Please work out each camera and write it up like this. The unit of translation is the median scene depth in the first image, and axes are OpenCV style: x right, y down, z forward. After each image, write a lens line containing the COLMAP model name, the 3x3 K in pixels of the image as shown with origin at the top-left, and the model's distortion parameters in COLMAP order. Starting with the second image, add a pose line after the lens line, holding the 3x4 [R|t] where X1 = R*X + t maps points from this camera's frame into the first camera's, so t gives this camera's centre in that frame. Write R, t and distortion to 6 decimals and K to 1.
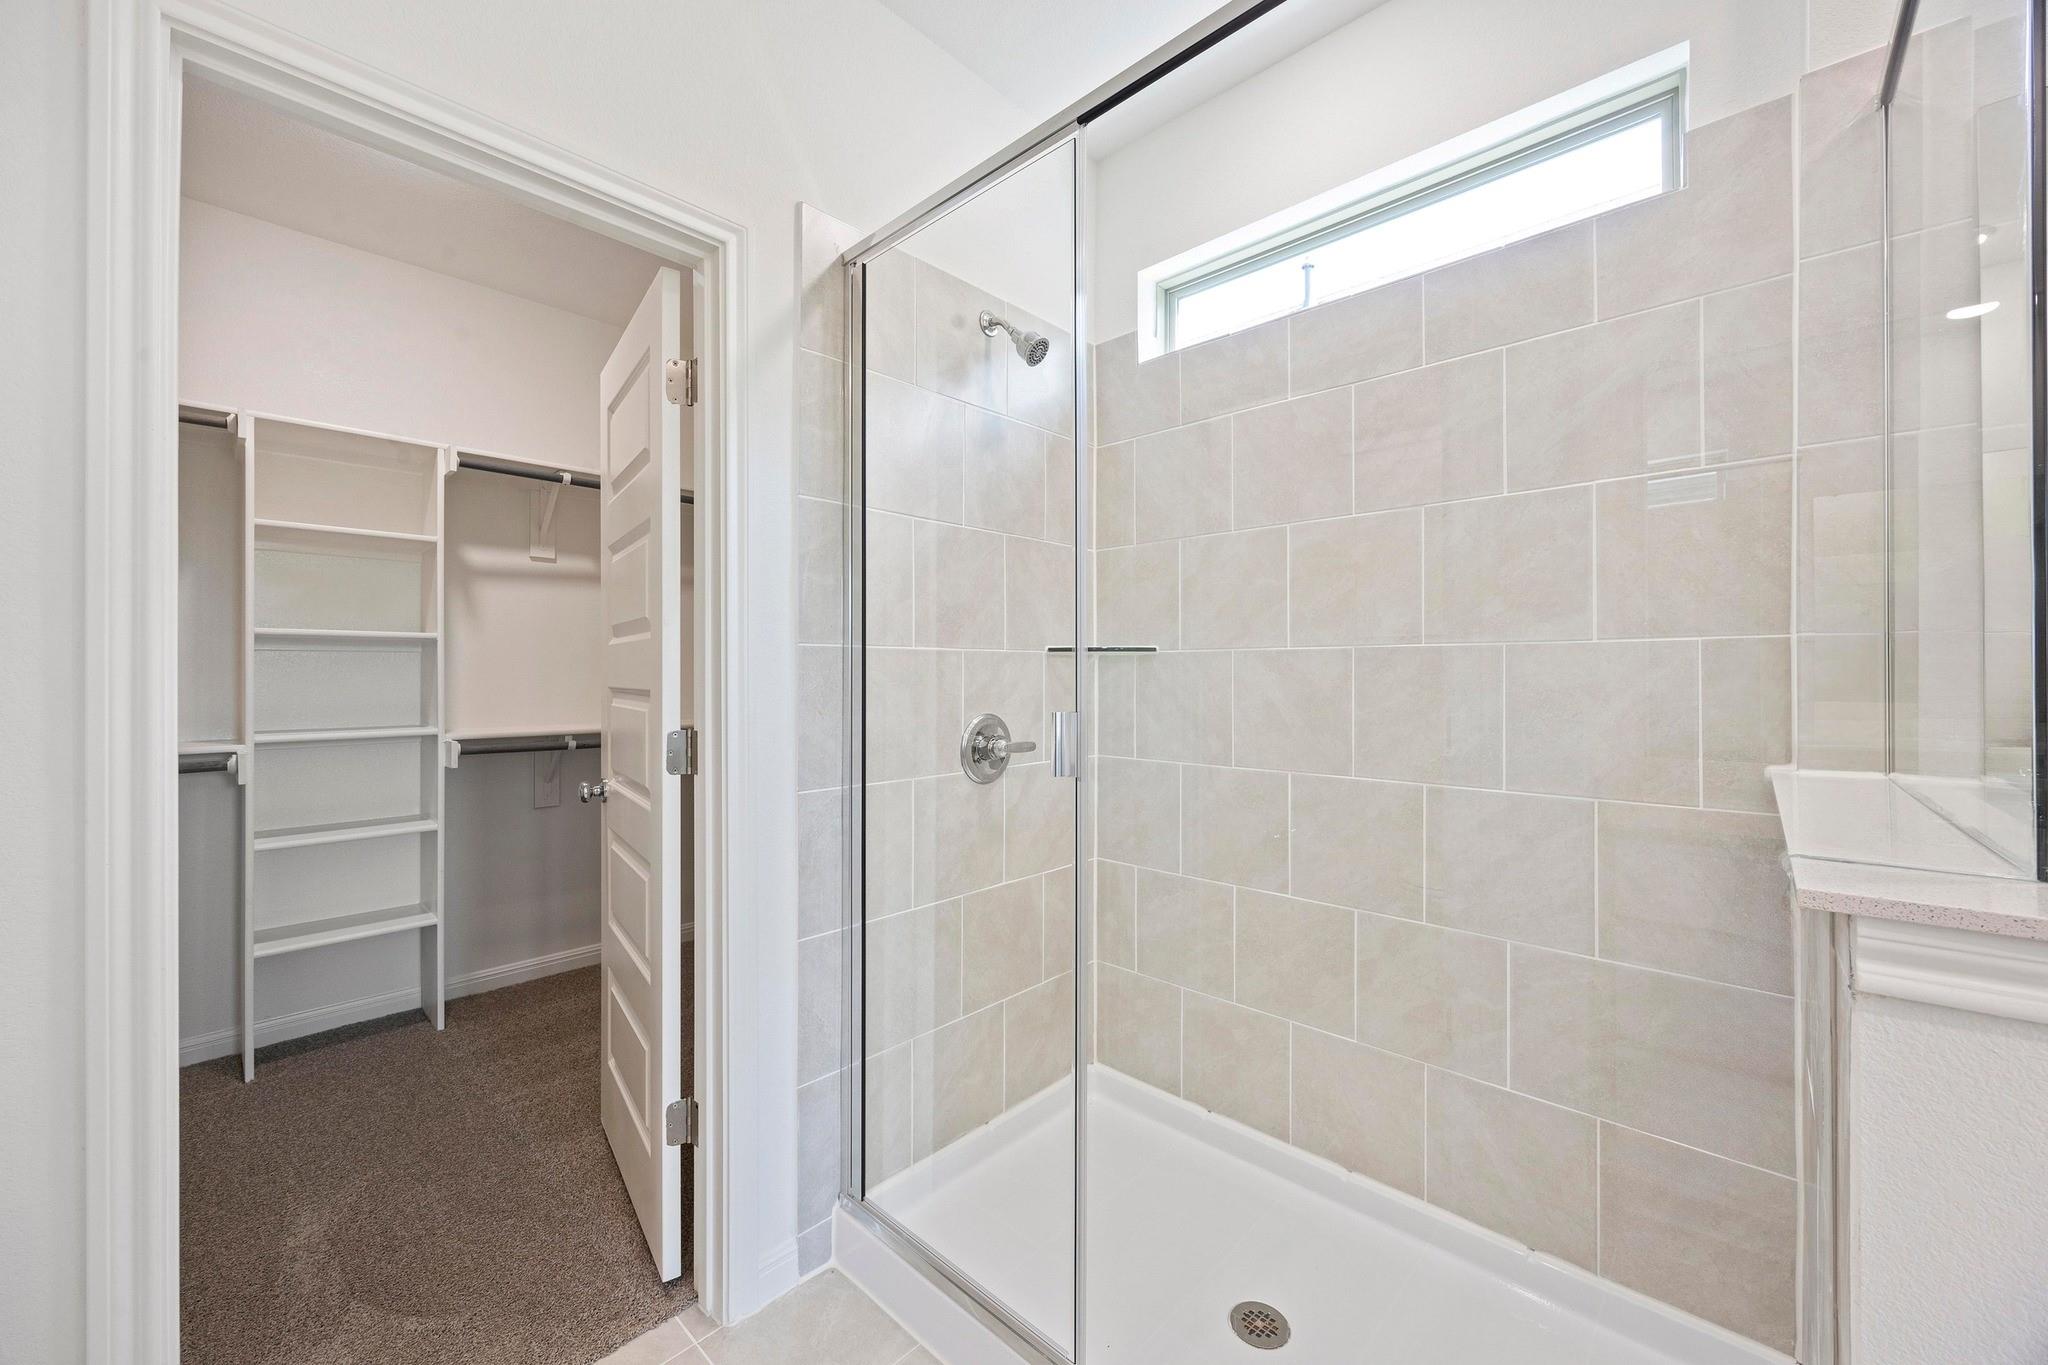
lens RADIAL K [[785.9, 0, 1007.1], [0, 785.9, 671.7], [0, 0, 1]] dist [-0.000547, -0.000409]
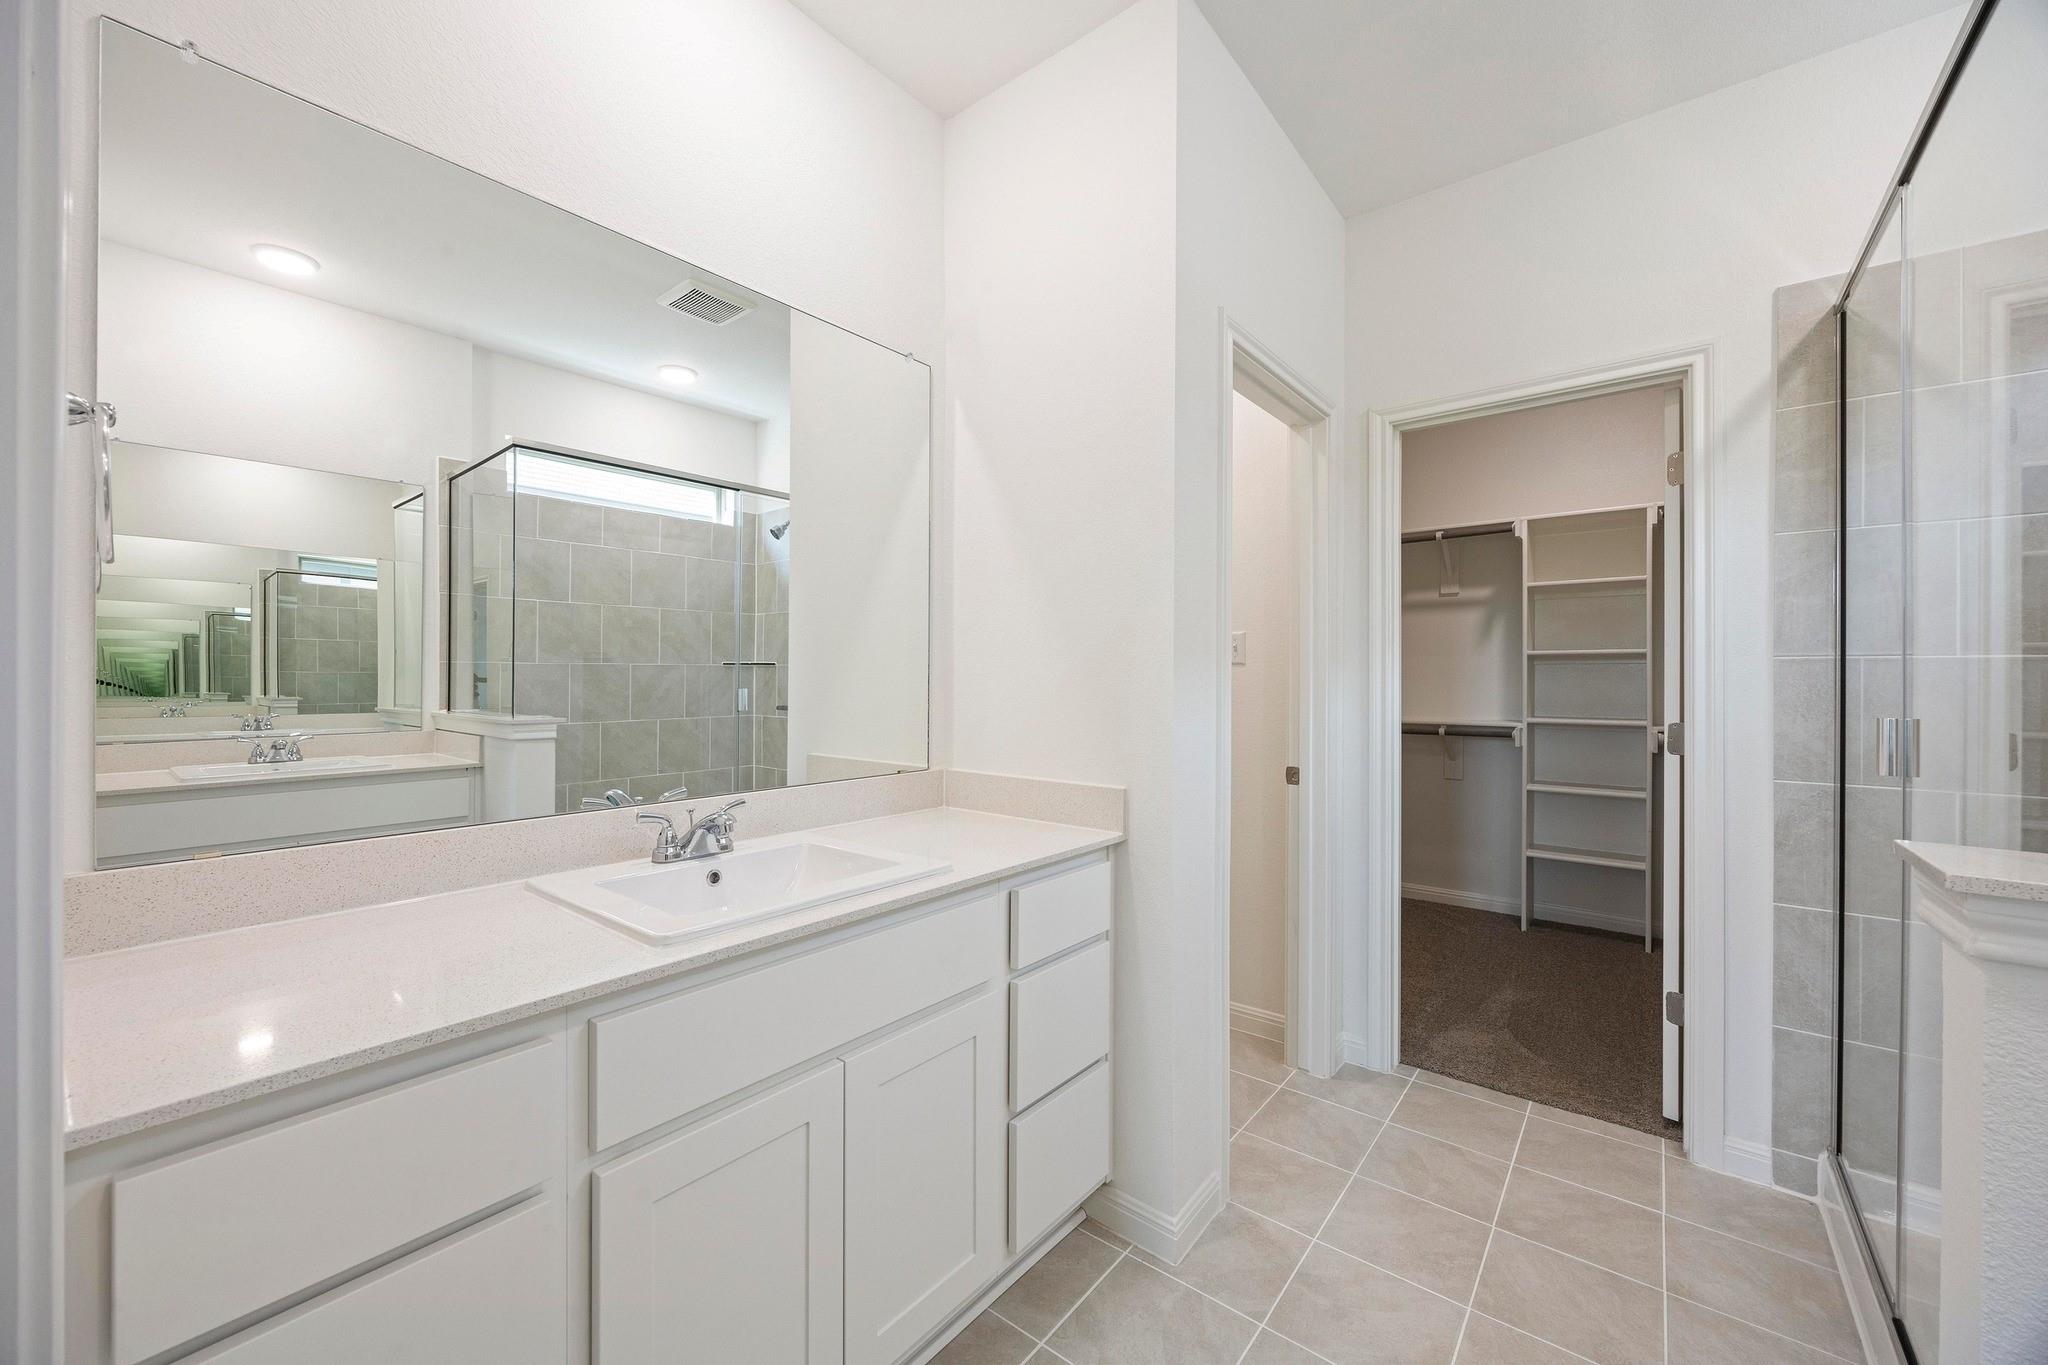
lens RADIAL K [[785.9, 0, 1019.3], [0, 785.9, 679.1], [0, 0, 1]] dist [-0.000547, -0.000409]
pose [[0.079188, 0.003719, -0.996853, 0.667983], [0.000651, 0.999993, 0.003782, -0.005940], [0.996860, -0.000948, 0.079185, -0.196695]]
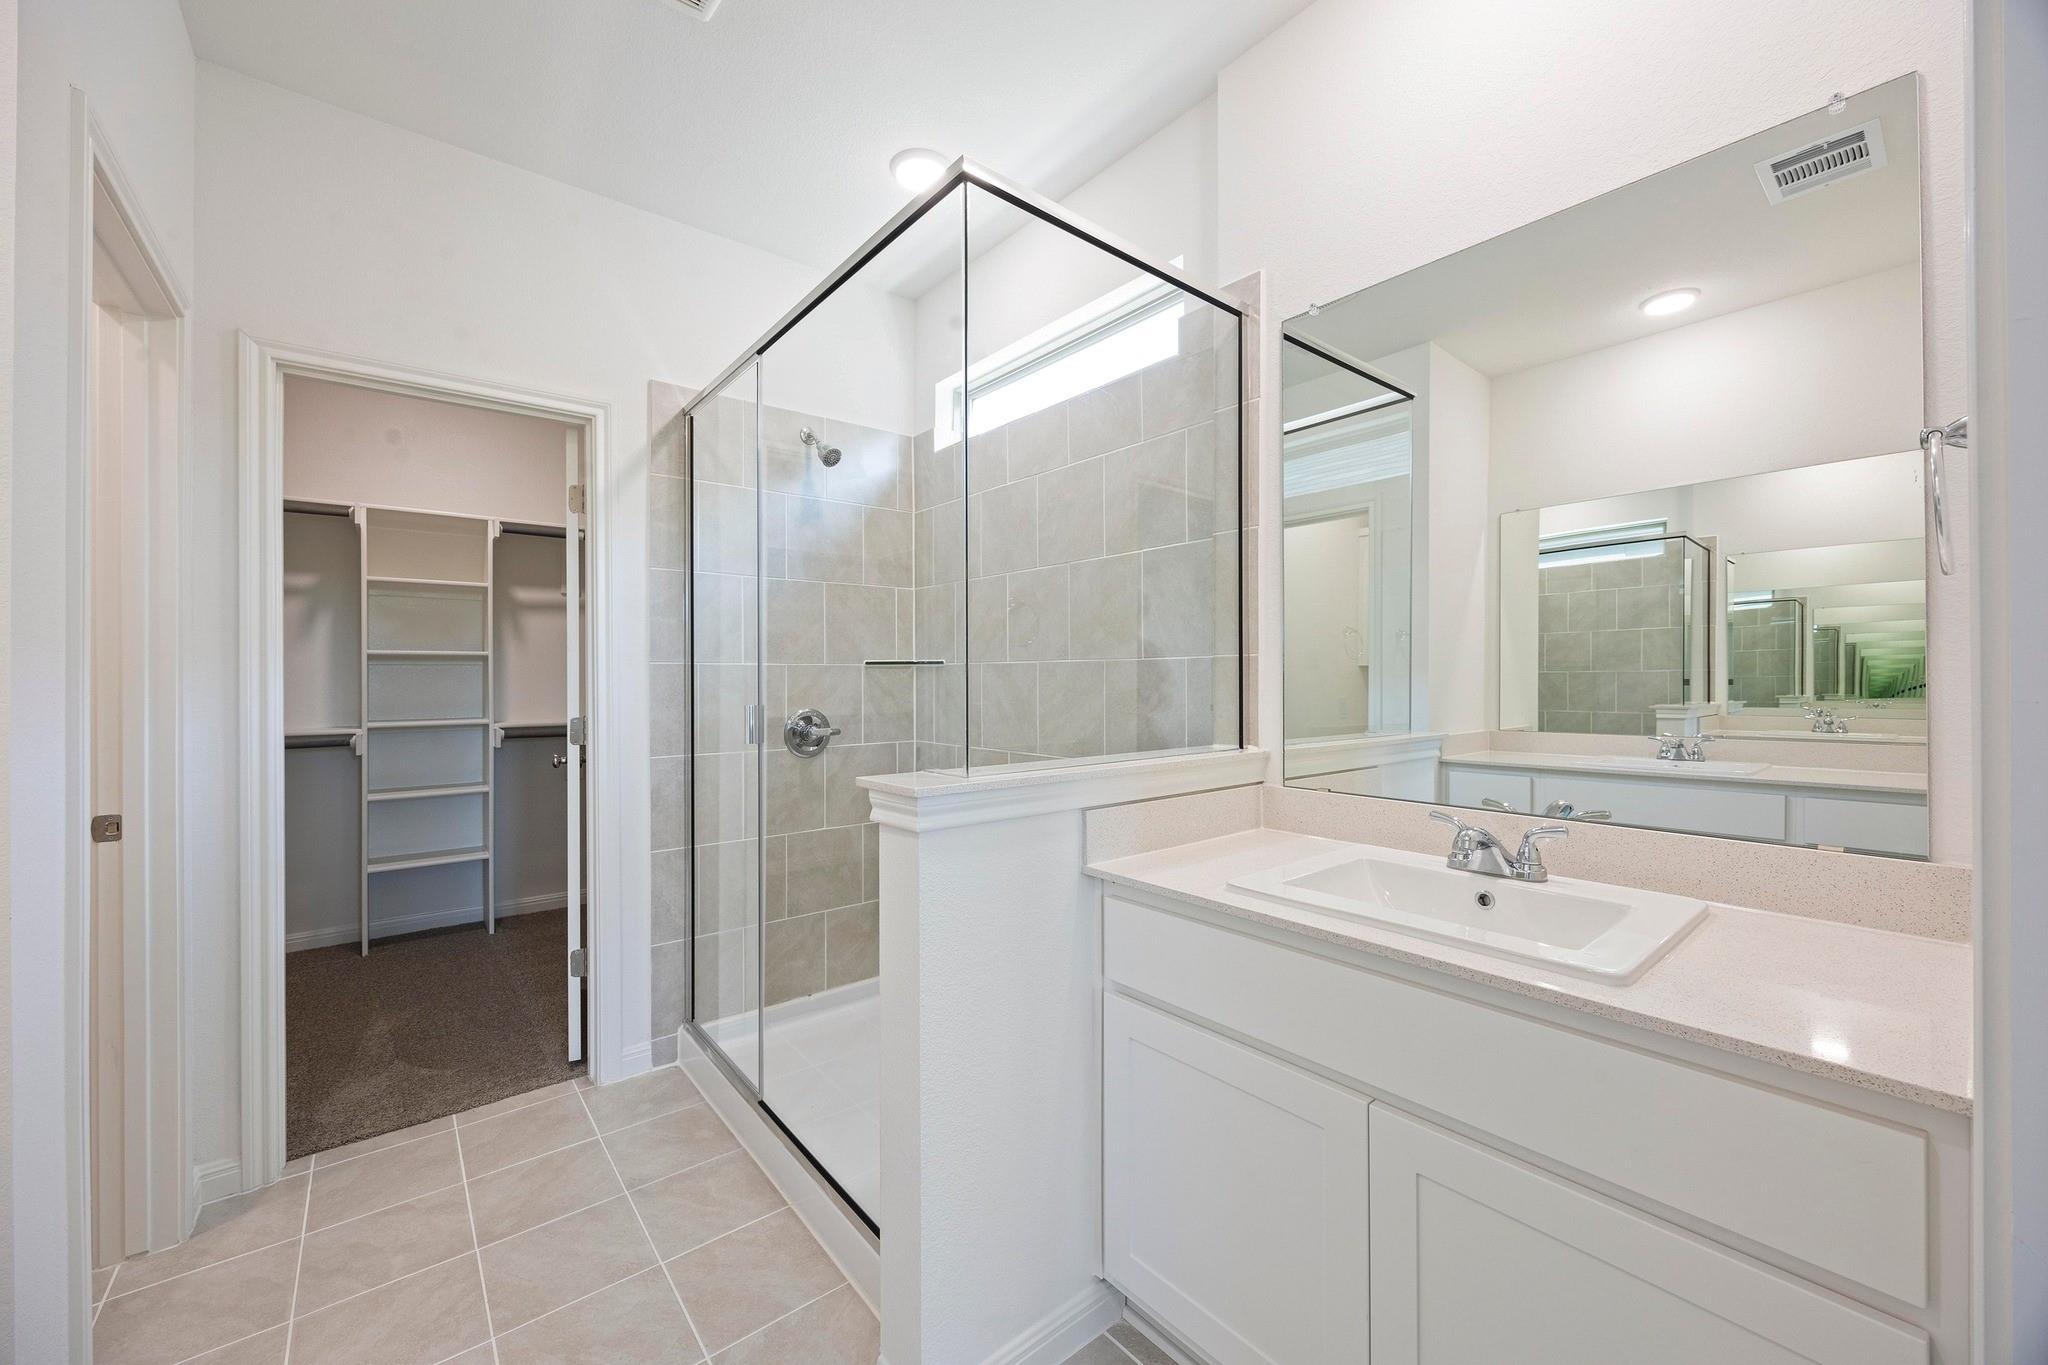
lens RADIAL K [[785.9, 0, 1007.4], [0, 785.9, 675.5], [0, 0, 1]] dist [-0.000547, -0.000409]
pose [[0.991070, -0.002805, -0.133312, 0.514519], [0.002968, 0.999995, 0.001023, -0.007124], [0.133308, -0.001410, 0.991074, -0.362679]]
